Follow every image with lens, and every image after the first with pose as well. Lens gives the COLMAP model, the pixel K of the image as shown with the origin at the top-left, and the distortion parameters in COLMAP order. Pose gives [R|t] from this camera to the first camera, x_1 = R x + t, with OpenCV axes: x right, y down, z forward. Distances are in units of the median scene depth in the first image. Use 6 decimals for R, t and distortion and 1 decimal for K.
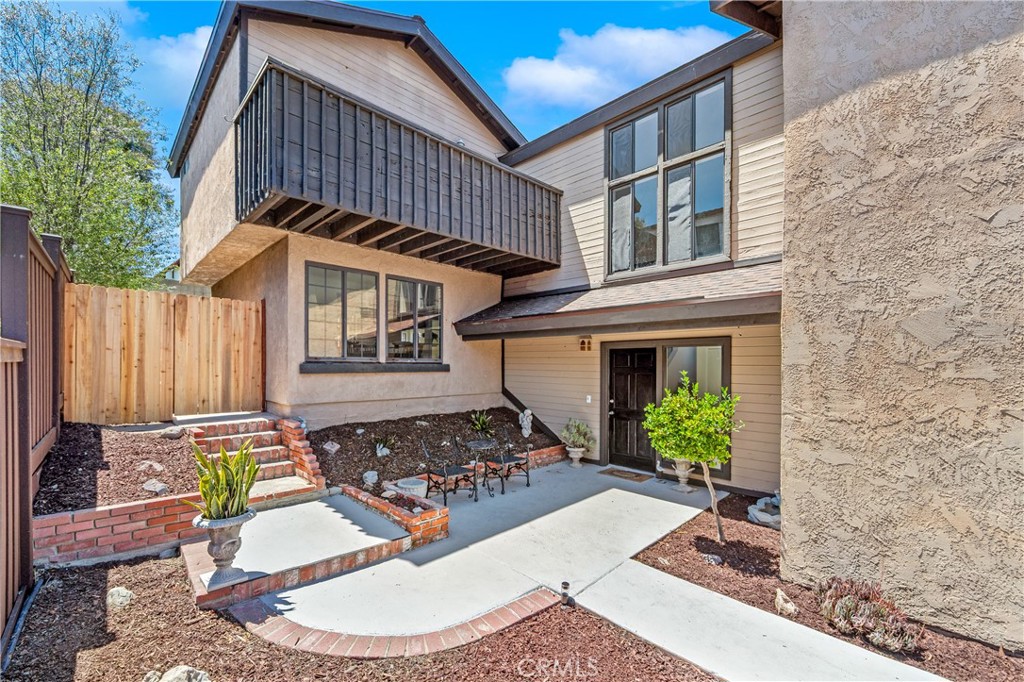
lens RADIAL K [[408.7, 0, 512.1], [0, 408.7, 366.1], [0, 0, 1]] dist [-0.002037, -0.000850]
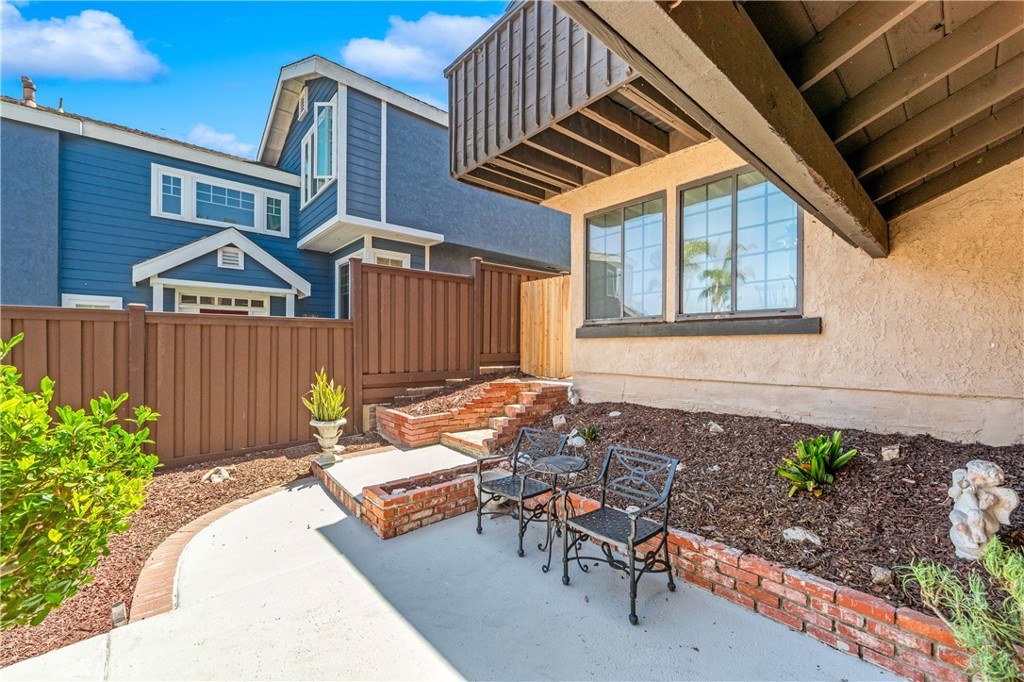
lens RADIAL K [[408.7, 0, 509.9], [0, 408.7, 347.1], [0, 0, 1]] dist [-0.002037, -0.000850]
pose [[-0.058789, -0.003978, -0.998262, 0.397698], [-0.005527, 0.999978, -0.003659, 0.040207], [0.998255, 0.005303, -0.058810, 0.859004]]
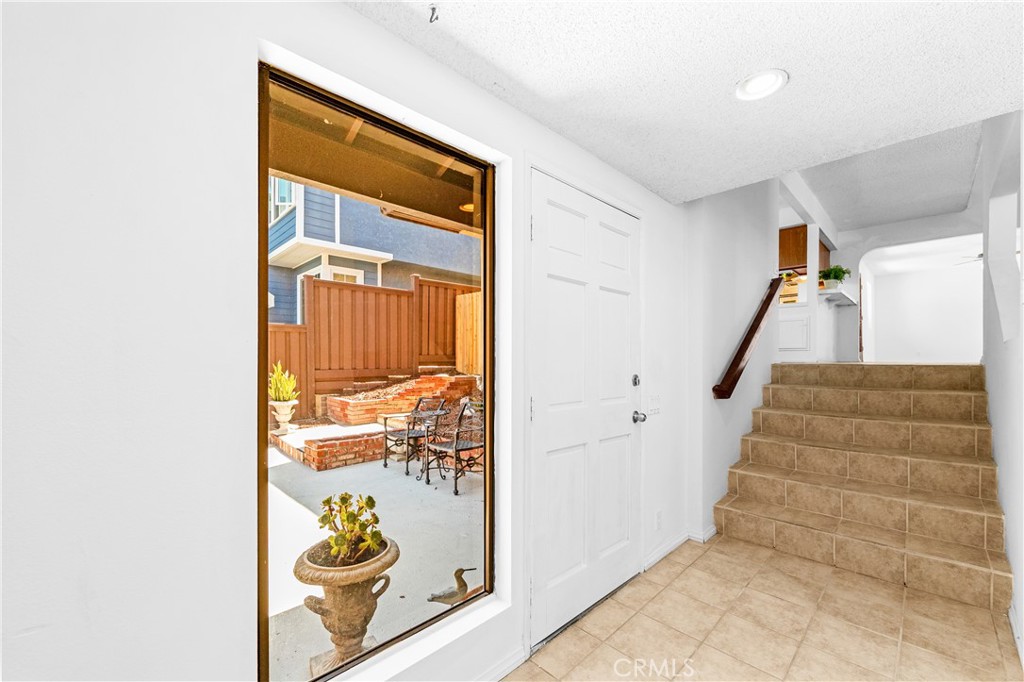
lens RADIAL K [[408.7, 0, 509.9], [0, 408.7, 361.8], [0, 0, 1]] dist [-0.002037, -0.000850]
pose [[-0.003518, -0.000259, -0.999994, 0.635978], [-0.000633, 1.000000, -0.000257, 0.079444], [0.999994, 0.000632, -0.003518, 1.023510]]
